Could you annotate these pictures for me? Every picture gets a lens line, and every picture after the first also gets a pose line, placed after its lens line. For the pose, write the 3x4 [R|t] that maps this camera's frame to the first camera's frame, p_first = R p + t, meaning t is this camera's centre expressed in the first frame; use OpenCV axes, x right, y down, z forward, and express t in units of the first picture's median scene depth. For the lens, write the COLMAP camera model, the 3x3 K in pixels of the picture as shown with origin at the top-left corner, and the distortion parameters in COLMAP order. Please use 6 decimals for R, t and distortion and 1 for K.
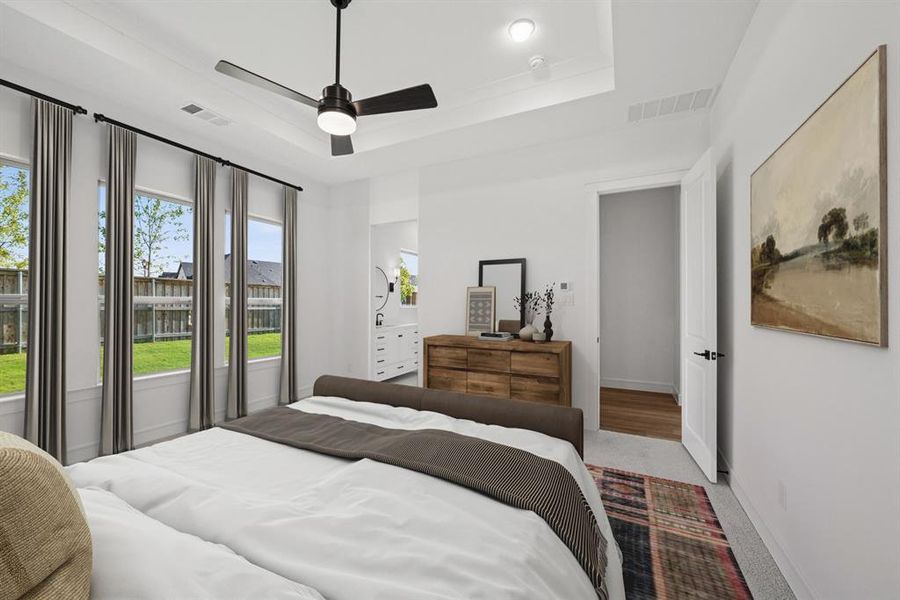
lens RADIAL K [[348.0, 0, 449.3], [0, 348.0, 301.7], [0, 0, 1]] dist [0.024735, 0.000005]
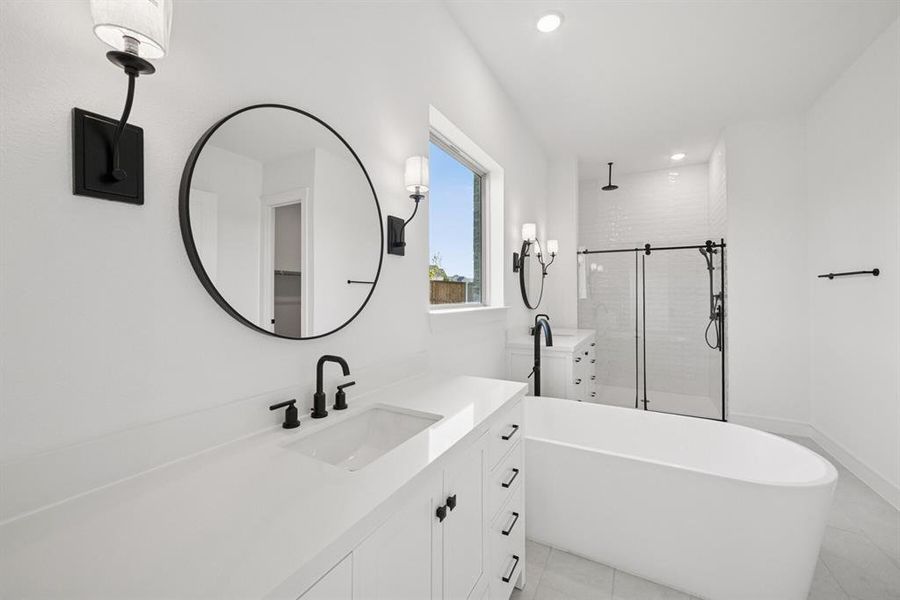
lens RADIAL K [[348.0, 0, 450.4], [0, 348.0, 297.6], [0, 0, 1]] dist [0.024735, 0.000005]
pose [[0.999176, -0.001021, -0.040565, -0.126061], [0.001277, 0.999979, 0.006281, 0.000232], [0.040558, -0.006327, 0.999157, 0.810734]]
